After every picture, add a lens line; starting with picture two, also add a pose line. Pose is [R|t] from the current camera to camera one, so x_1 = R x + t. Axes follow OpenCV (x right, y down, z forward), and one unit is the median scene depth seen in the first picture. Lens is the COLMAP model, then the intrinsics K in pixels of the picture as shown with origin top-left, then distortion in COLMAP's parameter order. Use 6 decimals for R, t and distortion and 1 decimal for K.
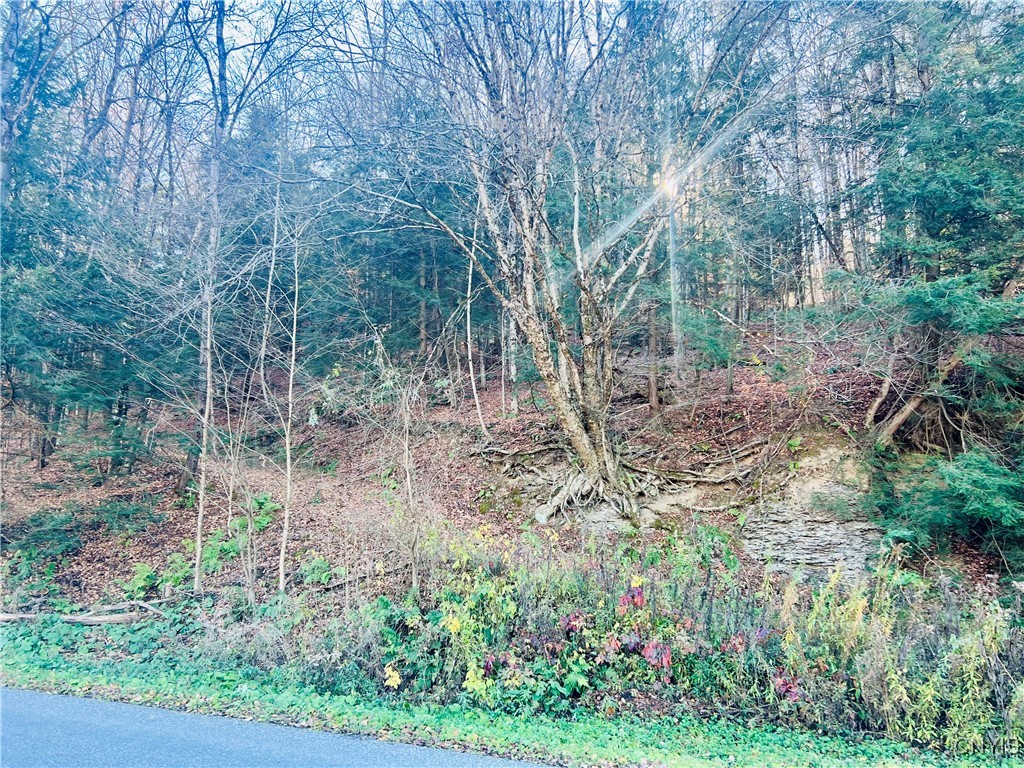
lens RADIAL K [[764.4, 0, 509.3], [0, 764.4, 381.4], [0, 0, 1]] dist [0.063060, -0.068079]
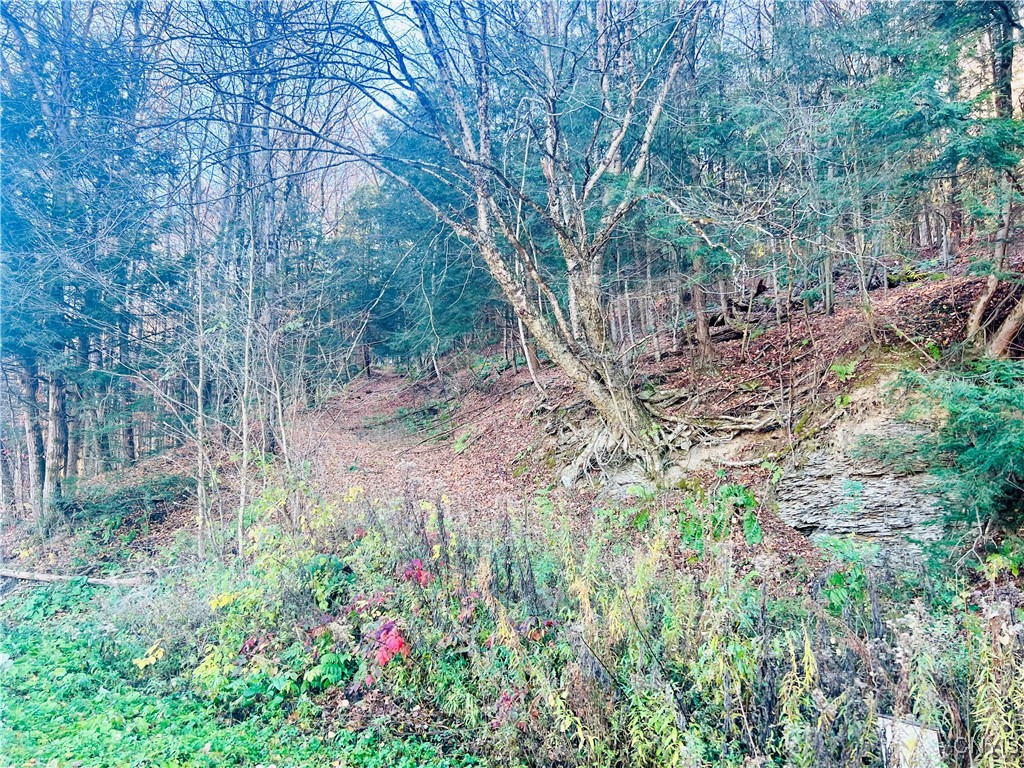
lens RADIAL K [[764.4, 0, 512.5], [0, 764.4, 388.8], [0, 0, 1]] dist [0.063060, -0.068079]
pose [[0.926632, -0.065312, -0.370254, 0.327500], [0.080377, 0.996441, 0.025390, 0.050901], [0.367278, -0.053287, 0.928584, 0.193766]]
